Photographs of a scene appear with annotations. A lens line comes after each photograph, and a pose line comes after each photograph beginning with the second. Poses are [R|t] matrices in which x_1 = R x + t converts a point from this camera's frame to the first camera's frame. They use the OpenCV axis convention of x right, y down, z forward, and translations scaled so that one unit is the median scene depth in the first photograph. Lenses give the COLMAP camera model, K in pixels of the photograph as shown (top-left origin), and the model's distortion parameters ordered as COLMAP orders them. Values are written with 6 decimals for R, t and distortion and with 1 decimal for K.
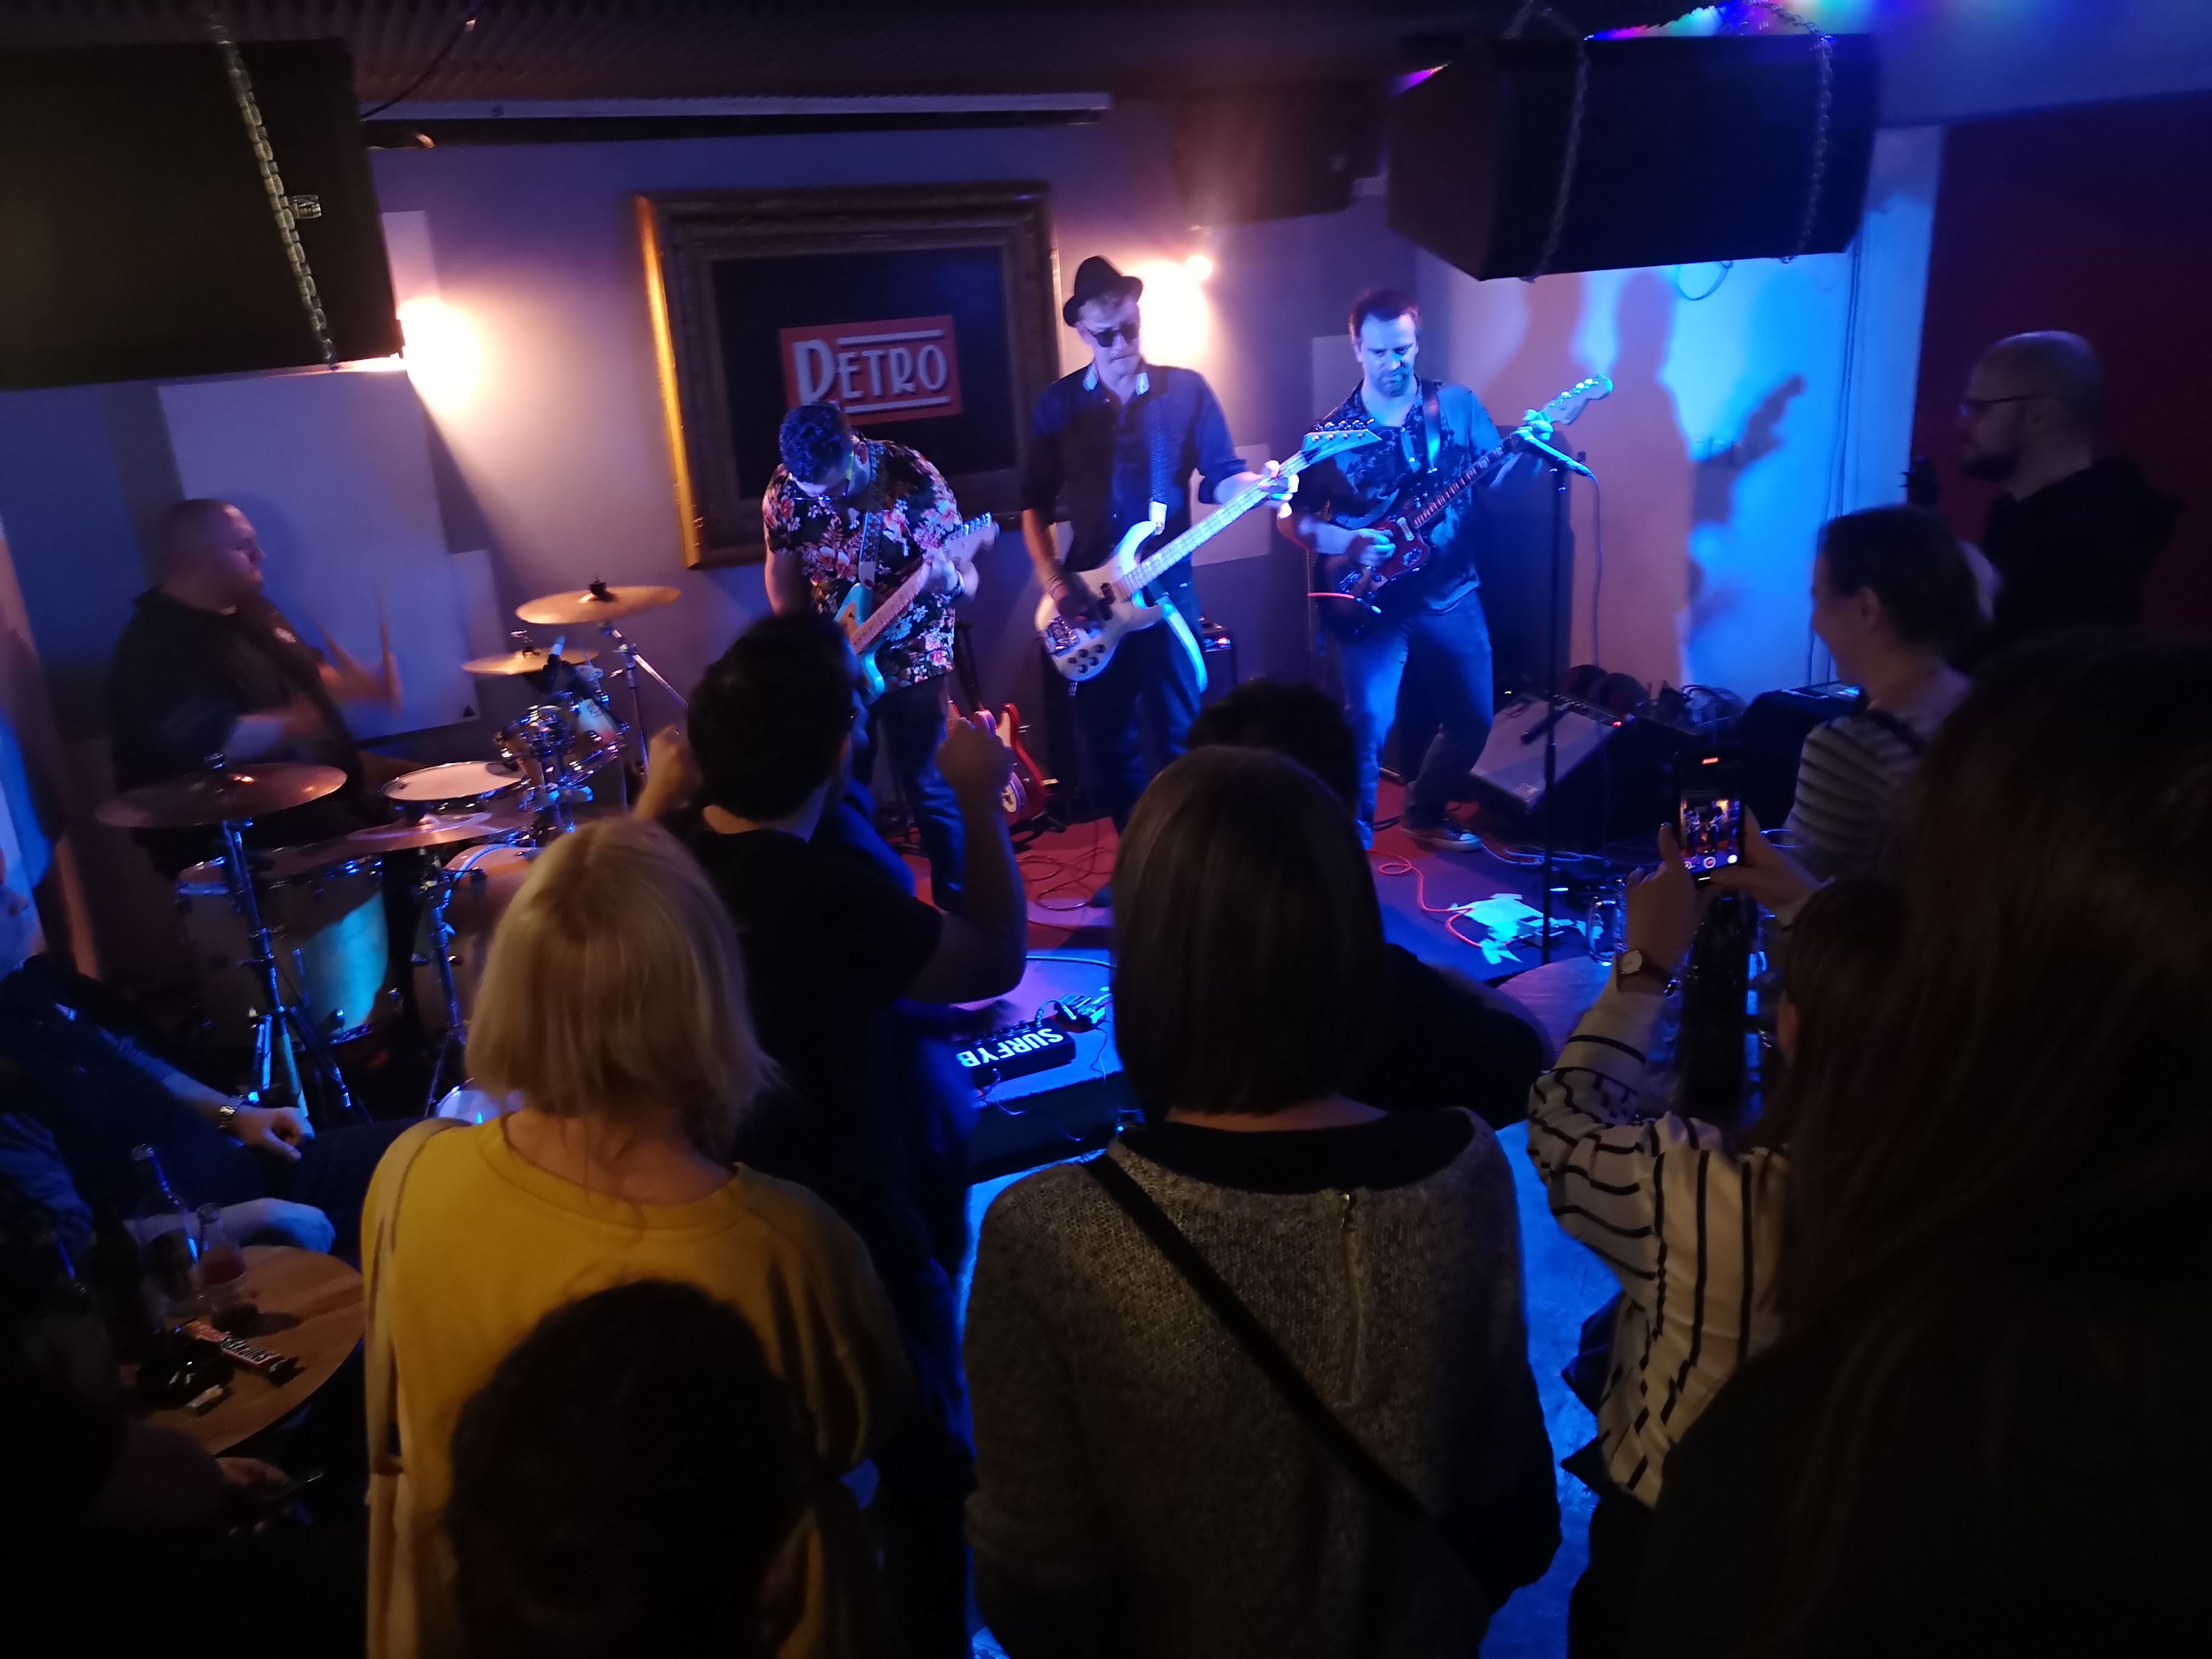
lens RADIAL K [[1747.3, 0, 1106.0], [0, 1747.3, 829.5], [0, 0, 1]] dist [0.012243, 0.002190]
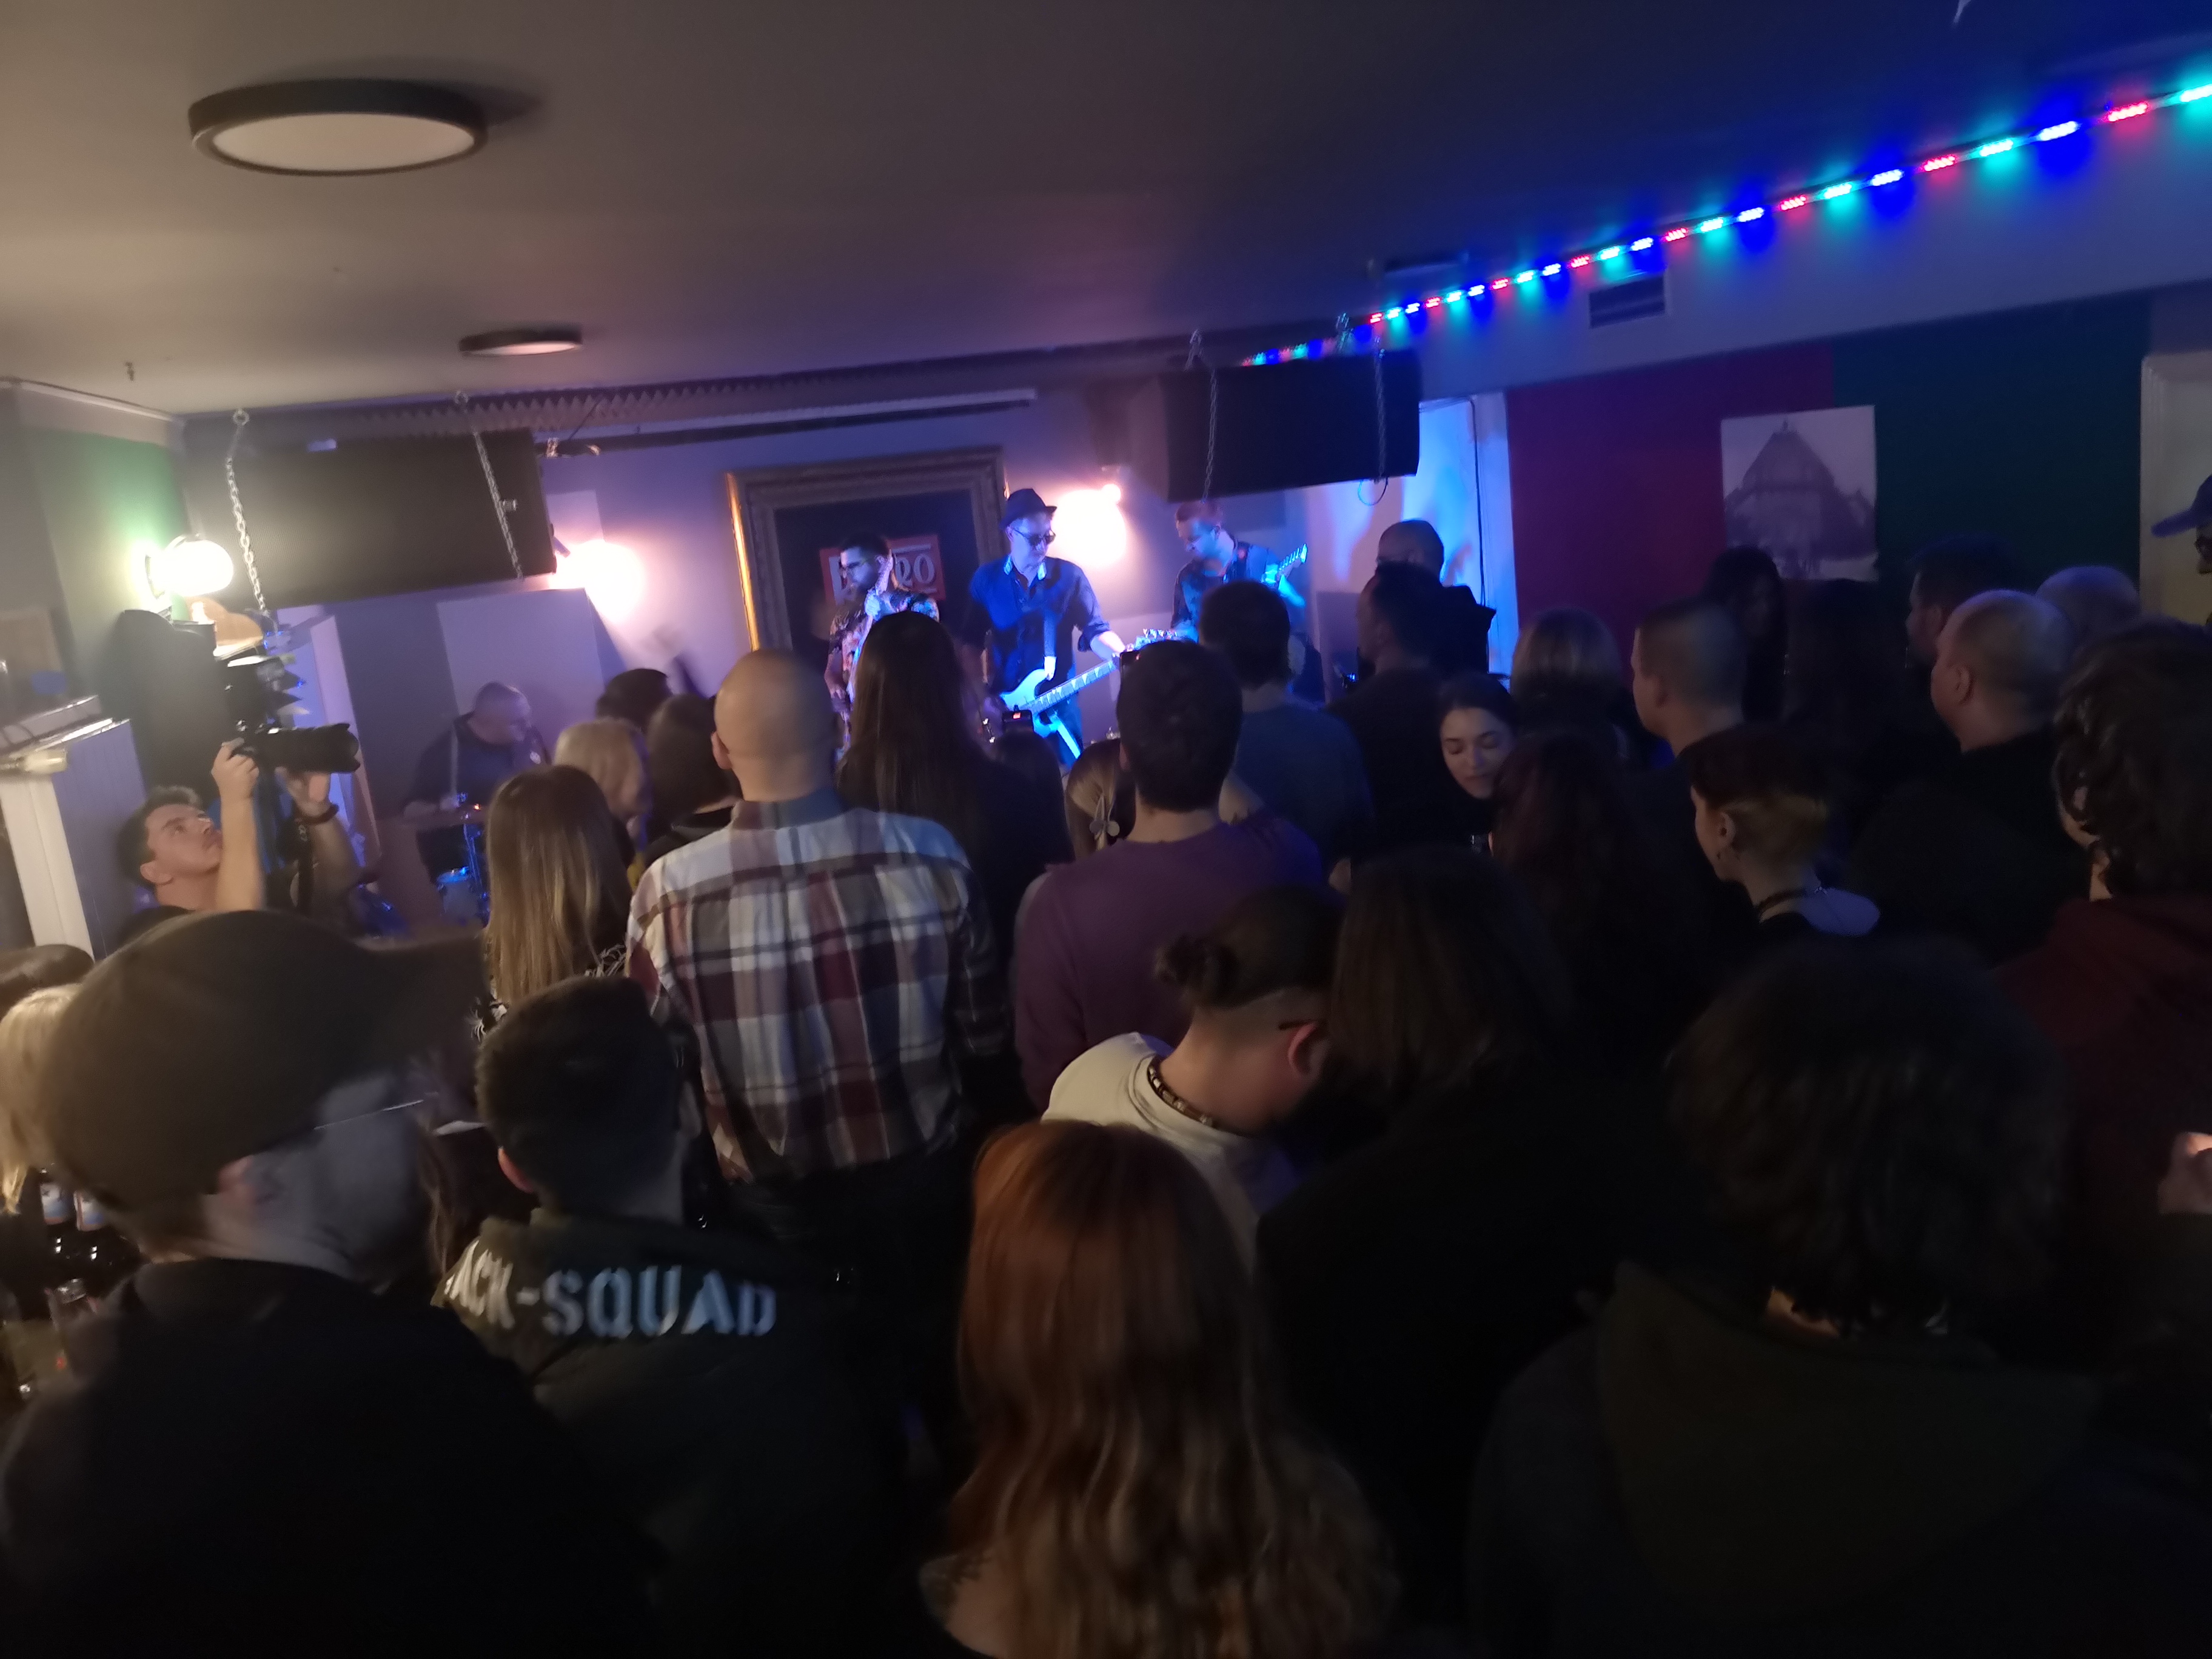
lens RADIAL K [[1695.9, 0, 1108.8], [0, 1695.9, 798.4], [0, 0, 1]] dist [0.003718, -0.001759]
pose [[0.993523, -0.031570, -0.109160, 0.233541], [0.017794, 0.992005, -0.124940, 0.129302], [0.112232, 0.122189, 0.986141, -0.439071]]
